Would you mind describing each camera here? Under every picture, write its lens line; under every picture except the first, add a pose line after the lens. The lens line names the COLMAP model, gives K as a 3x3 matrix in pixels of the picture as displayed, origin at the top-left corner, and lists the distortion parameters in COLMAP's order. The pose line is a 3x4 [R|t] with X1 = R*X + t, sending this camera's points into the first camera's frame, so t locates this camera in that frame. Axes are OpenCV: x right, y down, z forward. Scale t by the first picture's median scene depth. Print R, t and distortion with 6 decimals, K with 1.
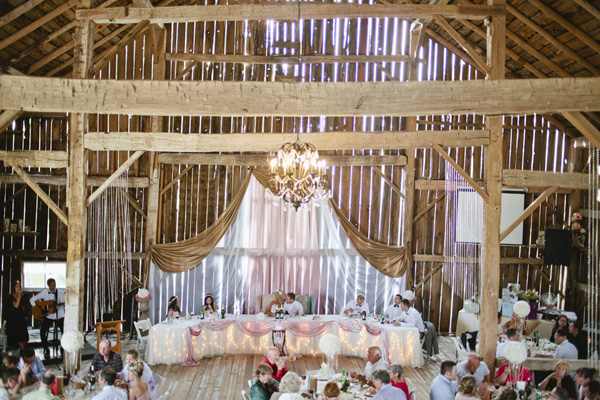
lens RADIAL K [[629.1, 0, 300.0], [0, 629.1, 200.0], [0, 0, 1]] dist [-0.016369, -0.015520]
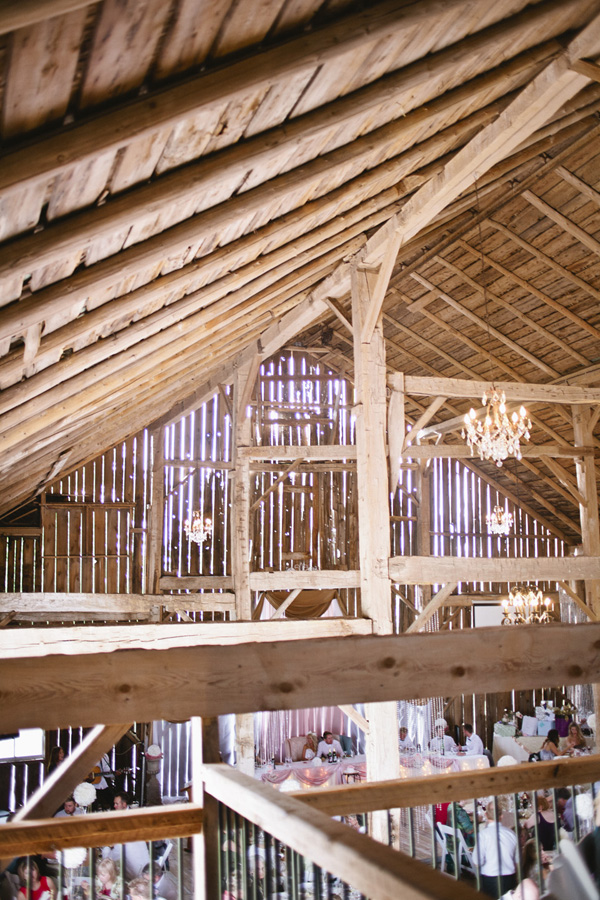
lens RADIAL K [[943.7, 0, 300.0], [0, 943.7, 450.0], [0, 0, 1]] dist [-0.016369, -0.015520]
pose [[0.937278, 0.009155, 0.348463, -0.490381], [0.046246, 0.987553, -0.150337, -0.045243], [-0.345502, 0.157023, 0.925188, -0.257550]]
